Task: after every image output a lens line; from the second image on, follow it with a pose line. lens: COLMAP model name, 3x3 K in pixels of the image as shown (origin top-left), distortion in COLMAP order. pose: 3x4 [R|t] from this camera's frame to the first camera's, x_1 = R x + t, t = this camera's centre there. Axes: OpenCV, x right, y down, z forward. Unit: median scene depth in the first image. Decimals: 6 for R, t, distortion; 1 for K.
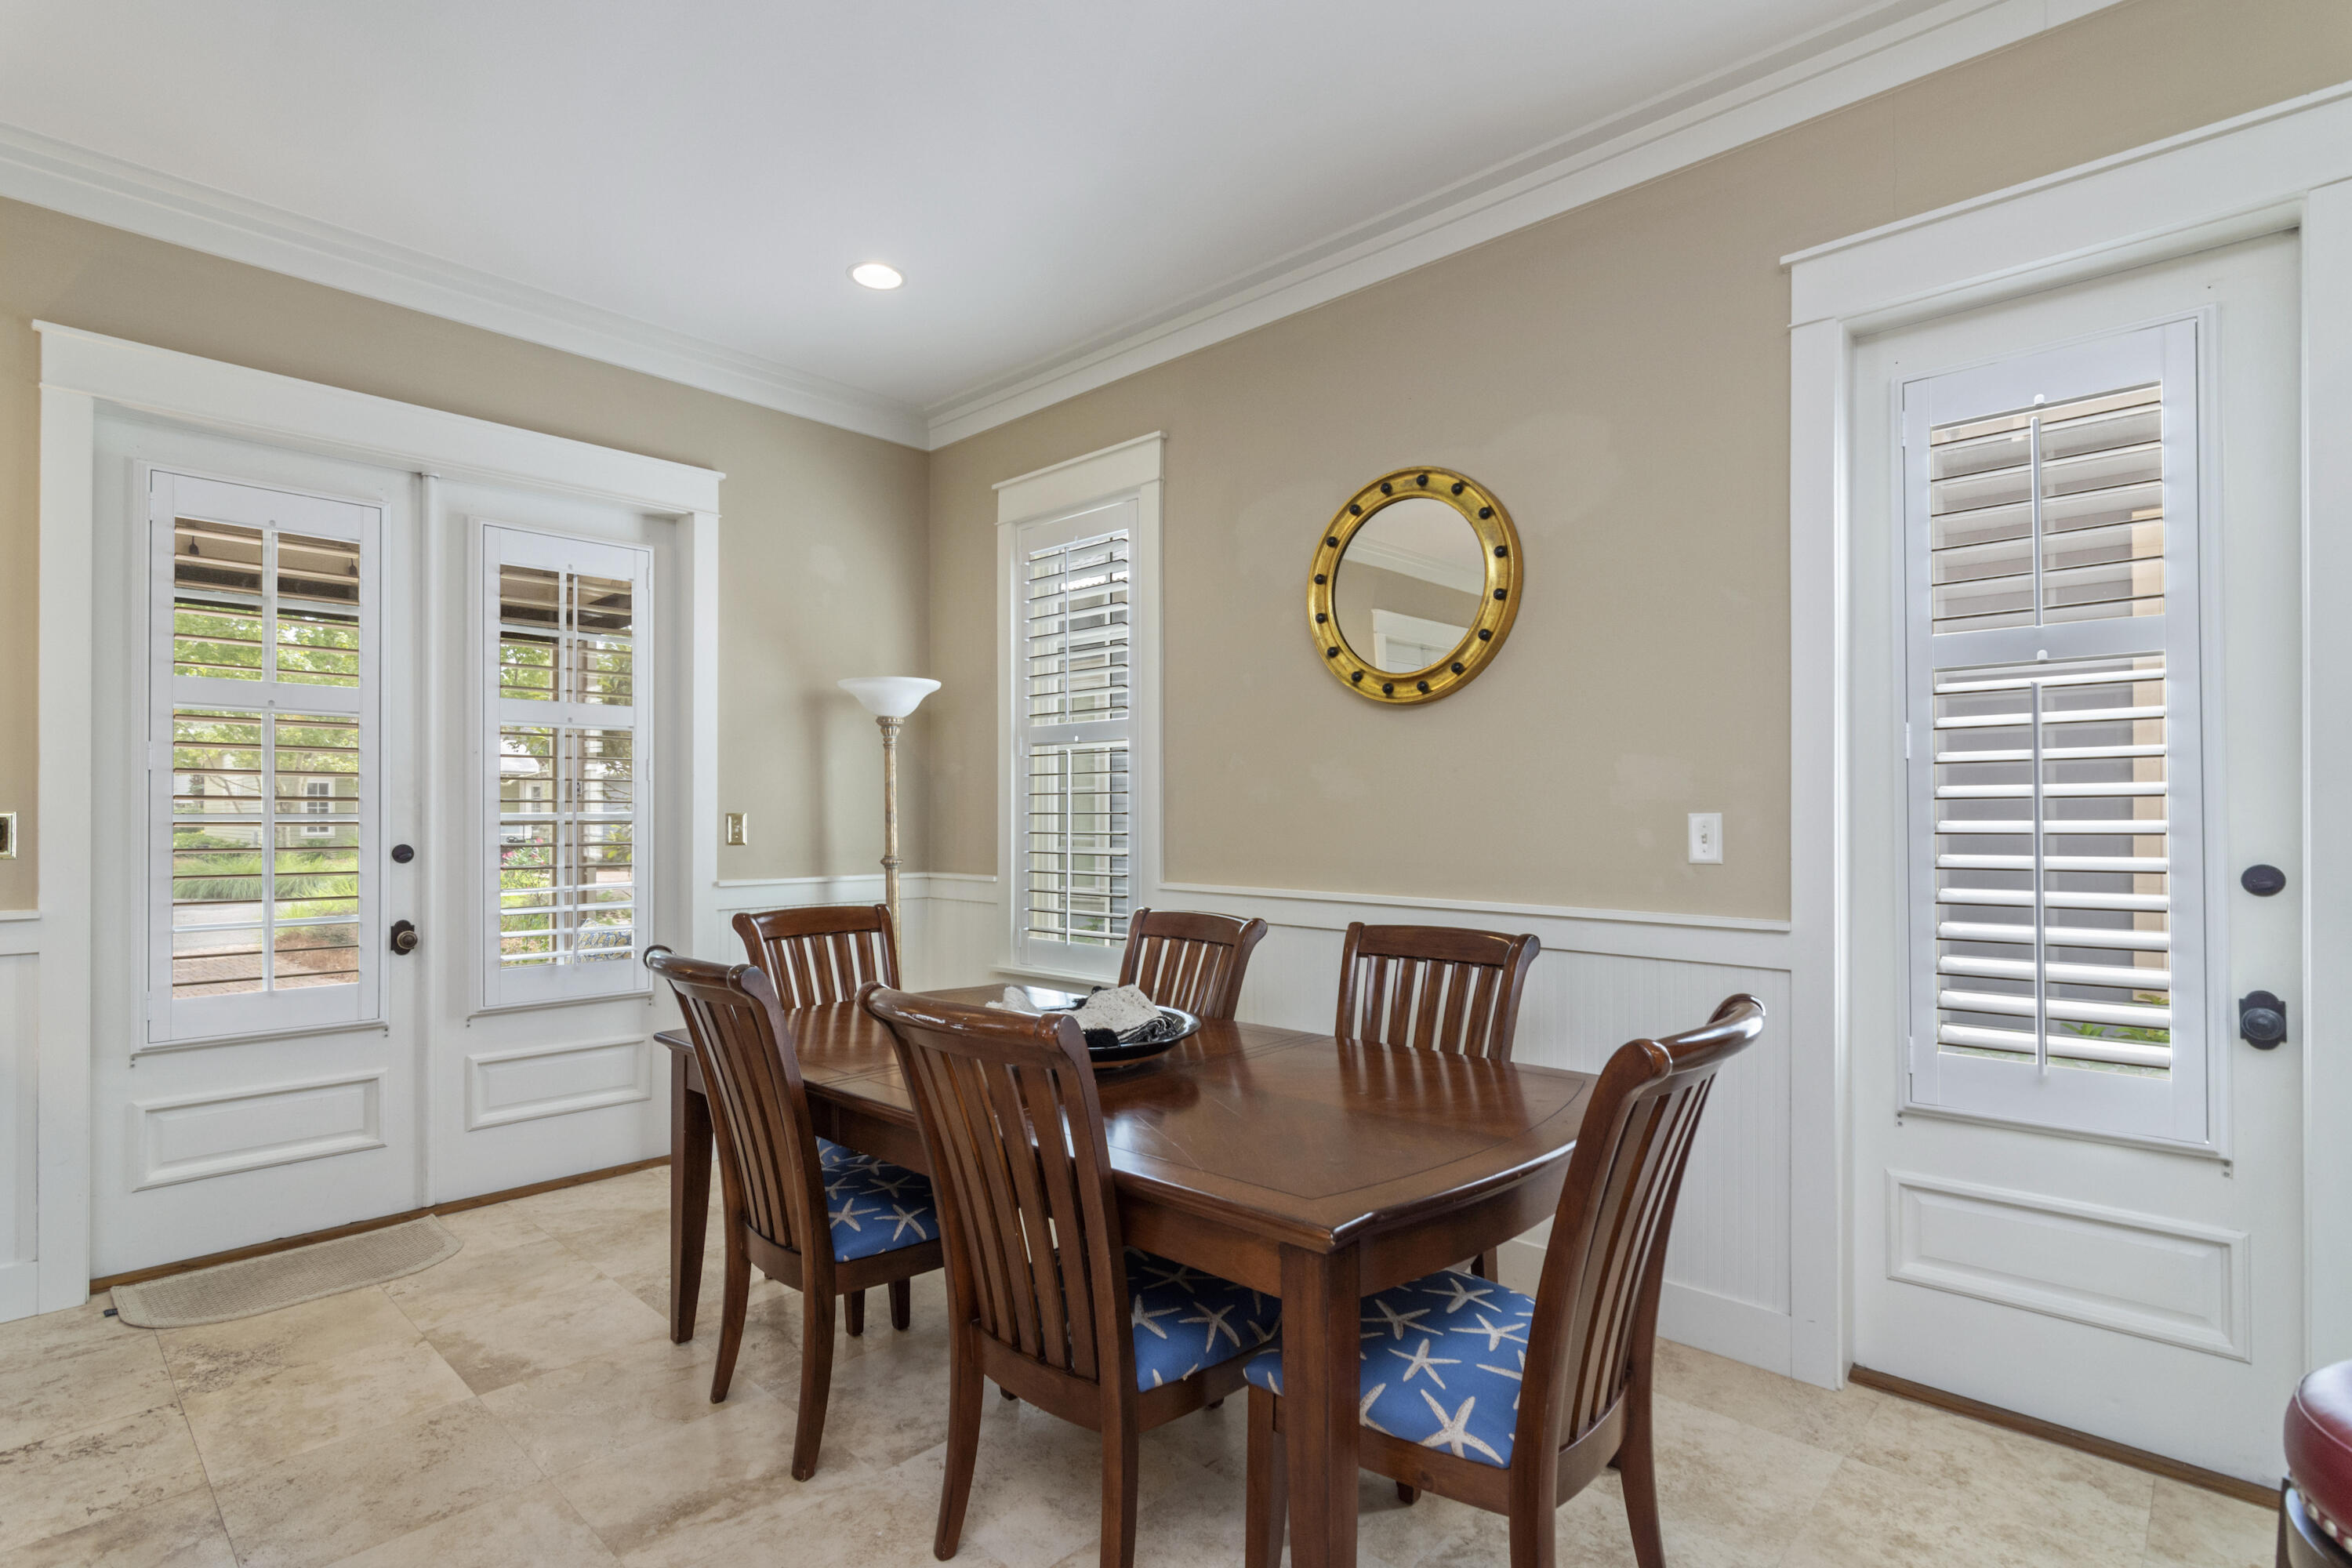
lens RADIAL K [[1138.7, 0, 1172.6], [0, 1138.7, 813.9], [0, 0, 1]] dist [-0.002126, 0.001212]
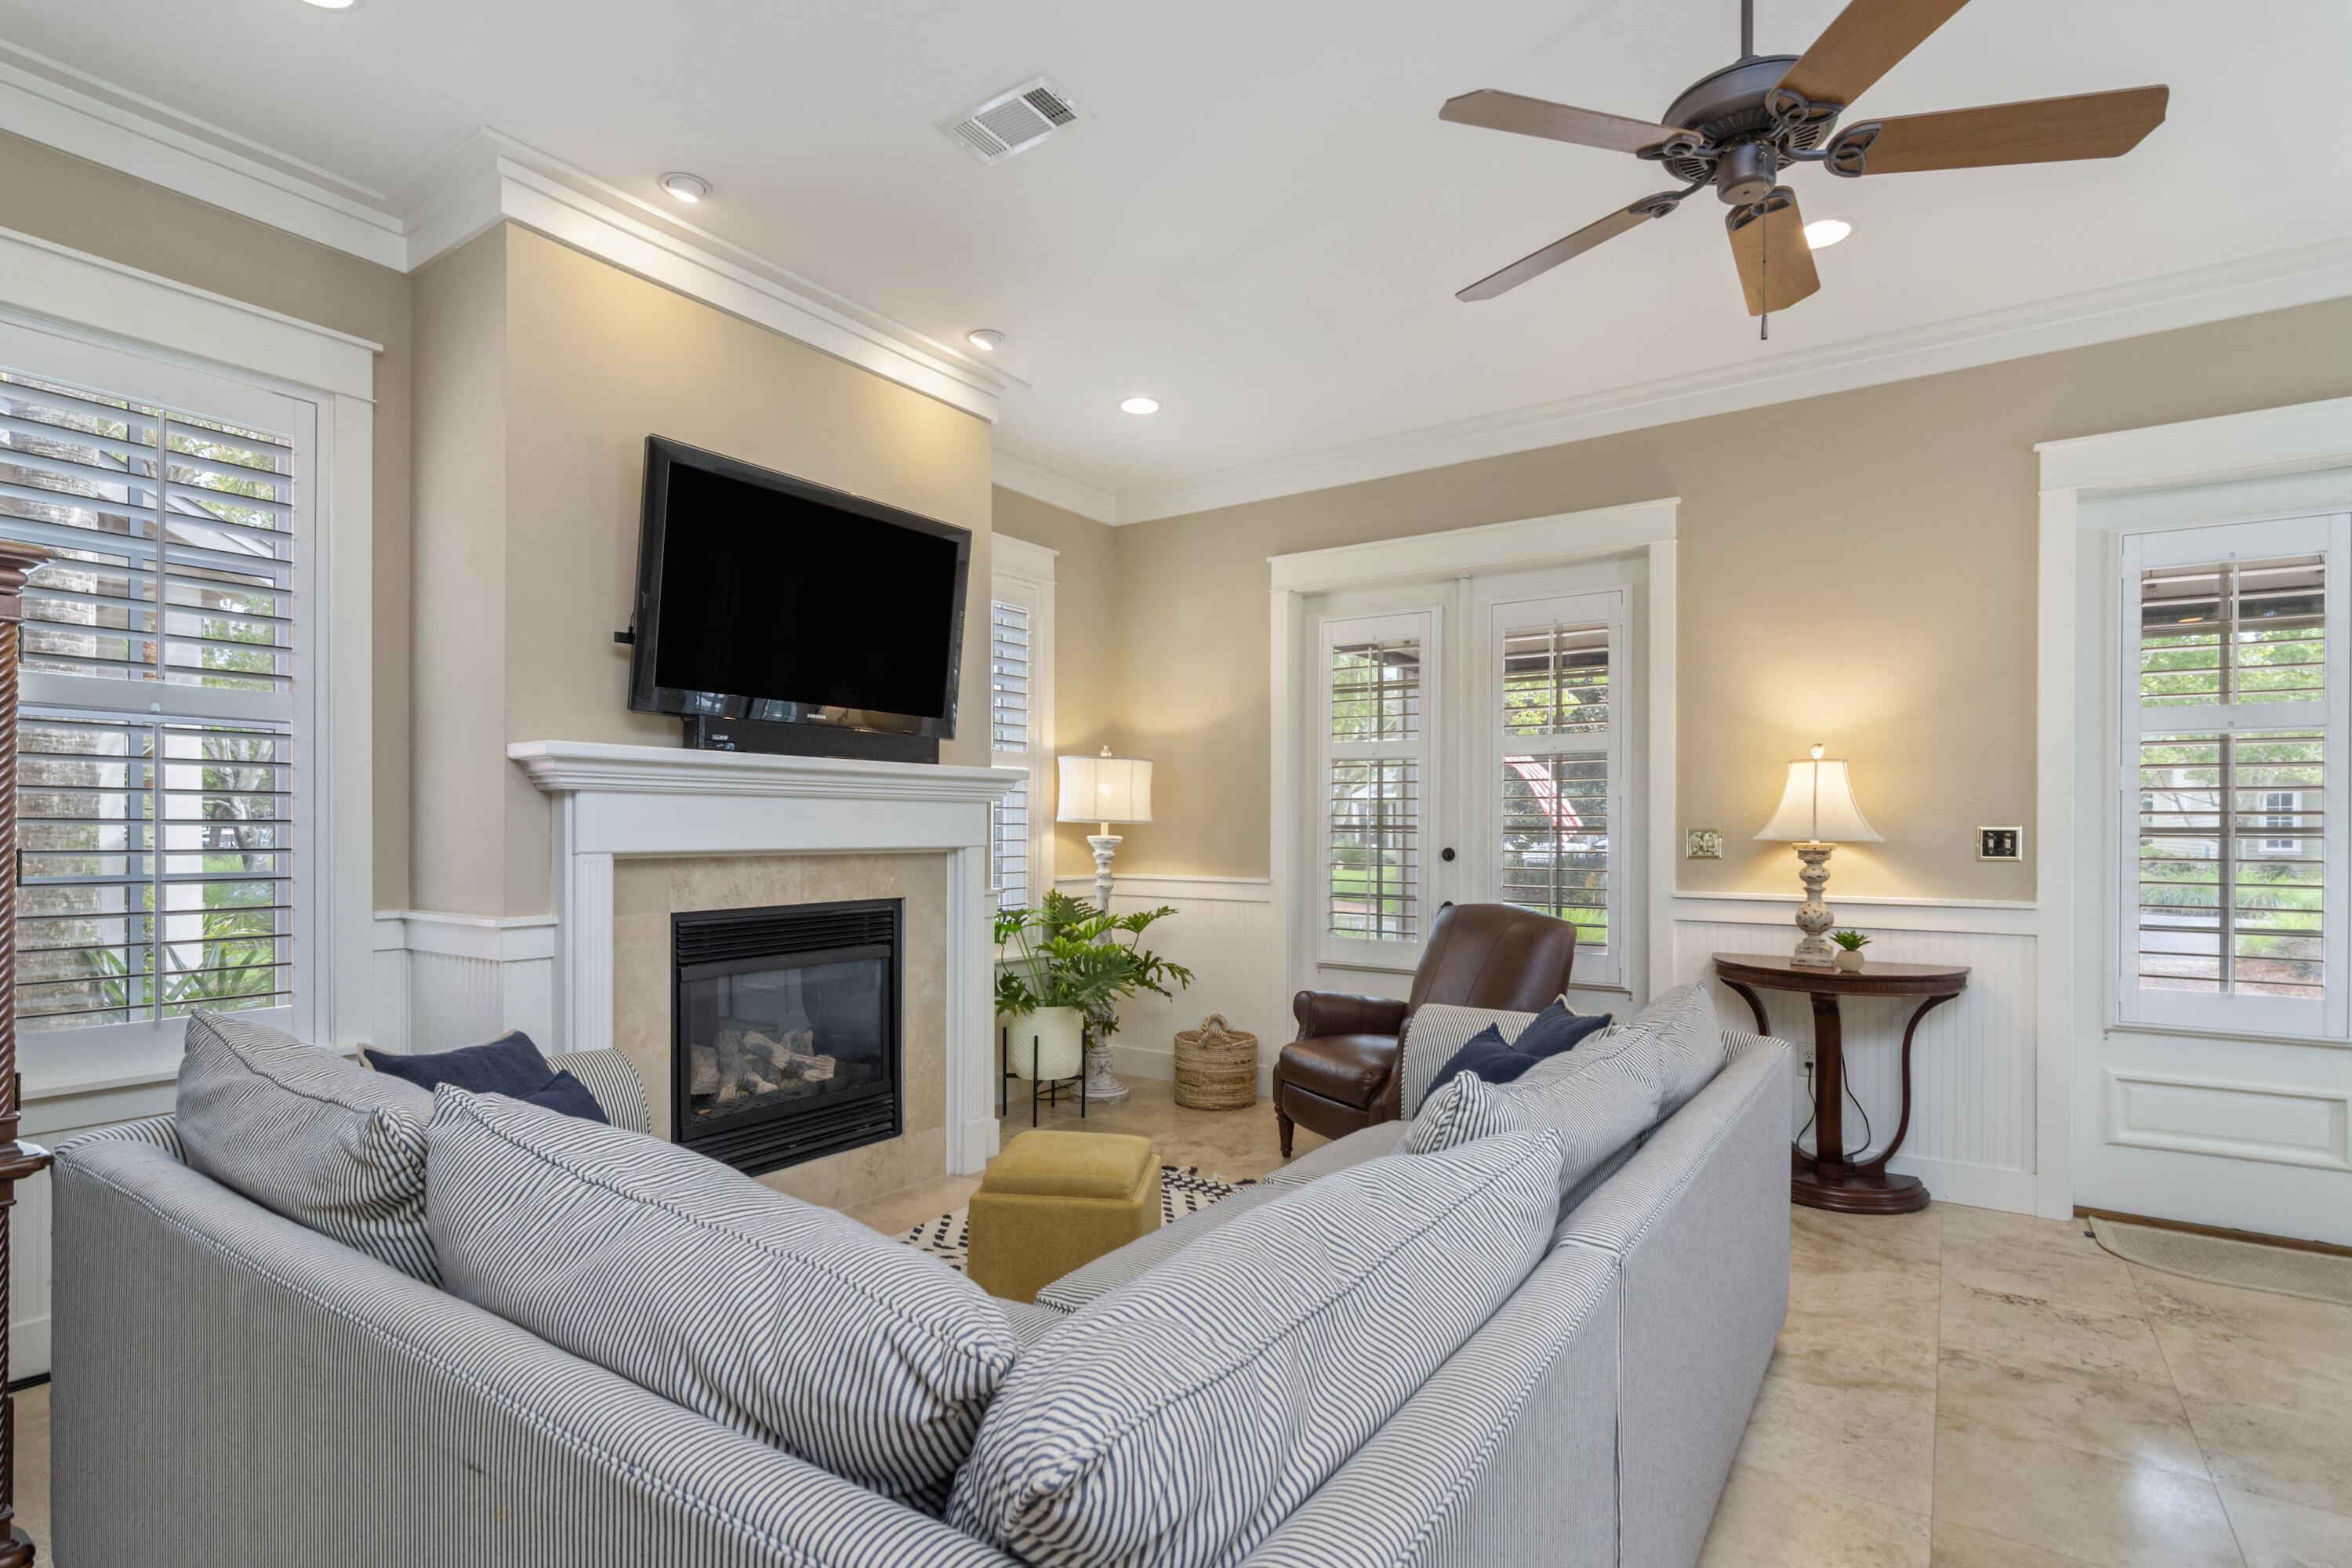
lens RADIAL K [[1139.1, 0, 1174.1], [0, 1139.1, 823.0], [0, 0, 1]] dist [-0.000593, 0.000558]
pose [[0.155365, 0.001206, -0.987856, 0.117889], [-0.006140, 0.999981, 0.000255, 0.000264], [0.987838, 0.006026, 0.155369, -0.158304]]
